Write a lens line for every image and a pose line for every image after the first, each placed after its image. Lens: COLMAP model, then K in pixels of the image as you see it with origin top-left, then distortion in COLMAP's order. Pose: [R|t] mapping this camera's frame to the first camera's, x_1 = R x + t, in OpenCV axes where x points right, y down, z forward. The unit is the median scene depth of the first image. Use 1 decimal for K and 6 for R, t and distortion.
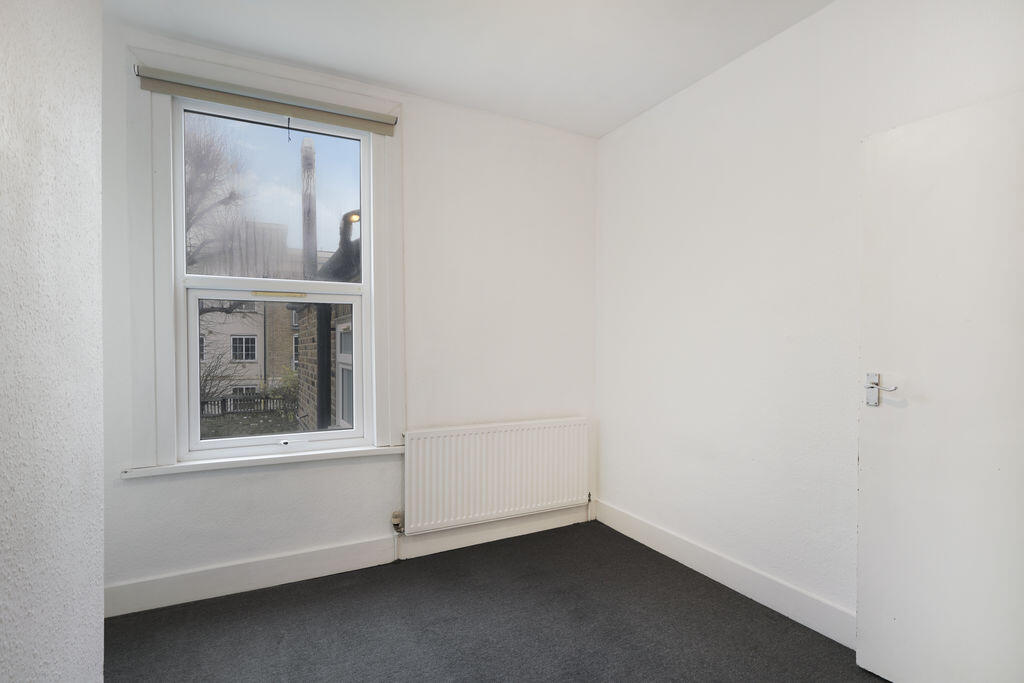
lens RADIAL K [[504.8, 0, 512.1], [0, 504.8, 343.6], [0, 0, 1]] dist [-0.000564, 0.000495]
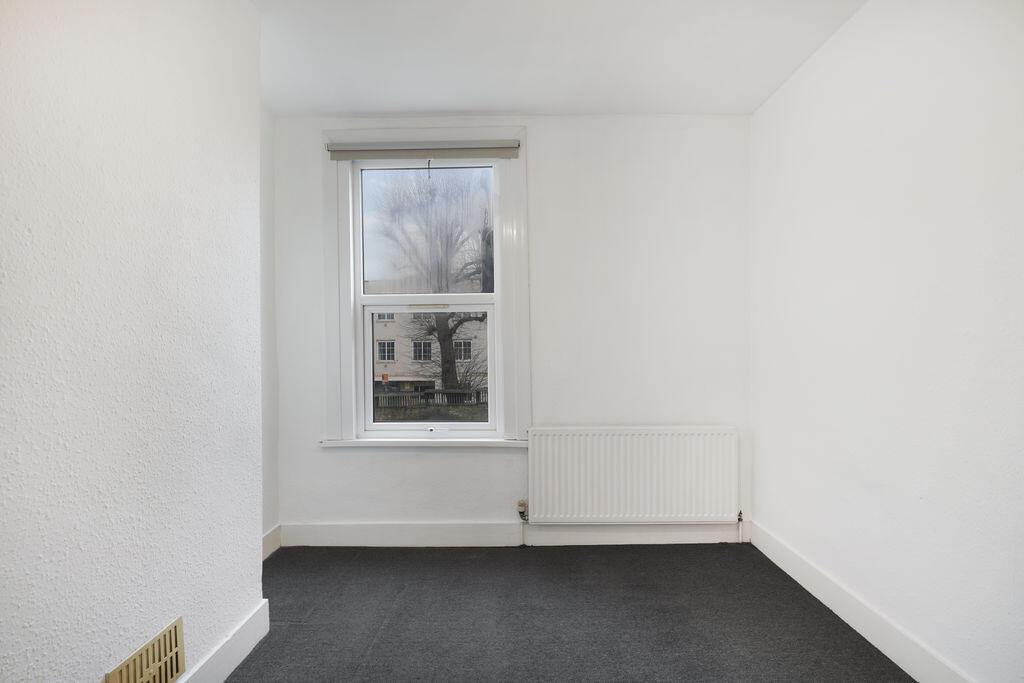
lens RADIAL K [[476.1, 0, 511.0], [0, 476.1, 343.8], [0, 0, 1]] dist [-0.002142, 0.000056]
pose [[0.885457, -0.009465, -0.464624, 0.232434], [0.008248, 0.999955, -0.004654, -0.001273], [0.464648, 0.000289, 0.885496, 0.077222]]
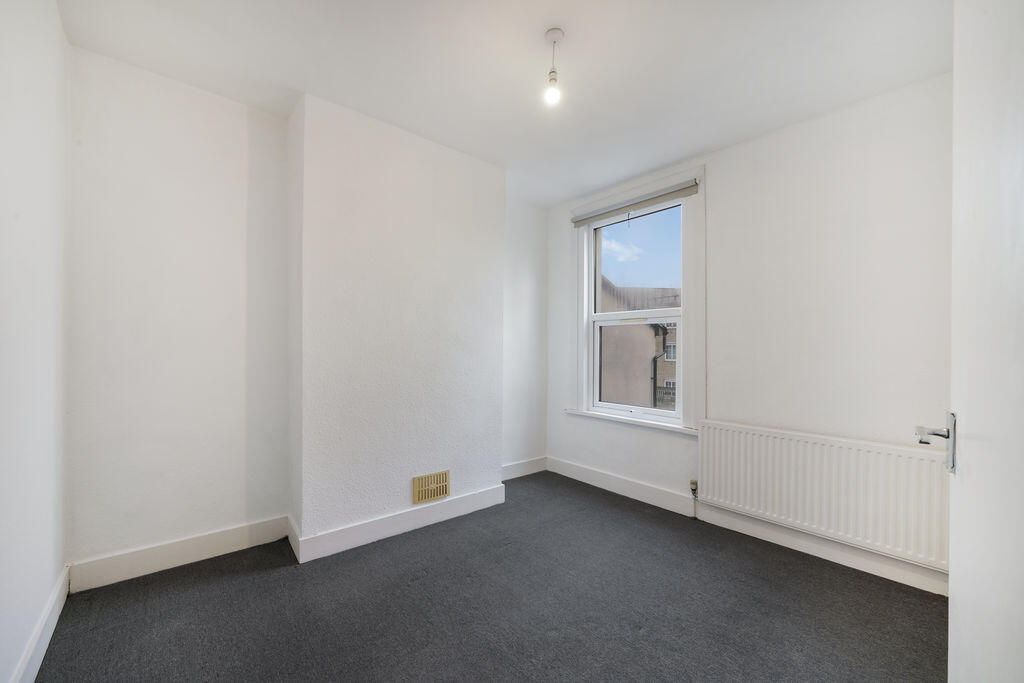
lens RADIAL K [[395.4, 0, 512.9], [0, 395.4, 345.0], [0, 0, 1]] dist [-0.008523, -0.000102]
pose [[0.245566, -0.006713, -0.969357, 0.647613], [-0.009999, 0.999905, -0.009457, -0.000971], [0.969328, 0.012015, 0.245476, 0.292541]]
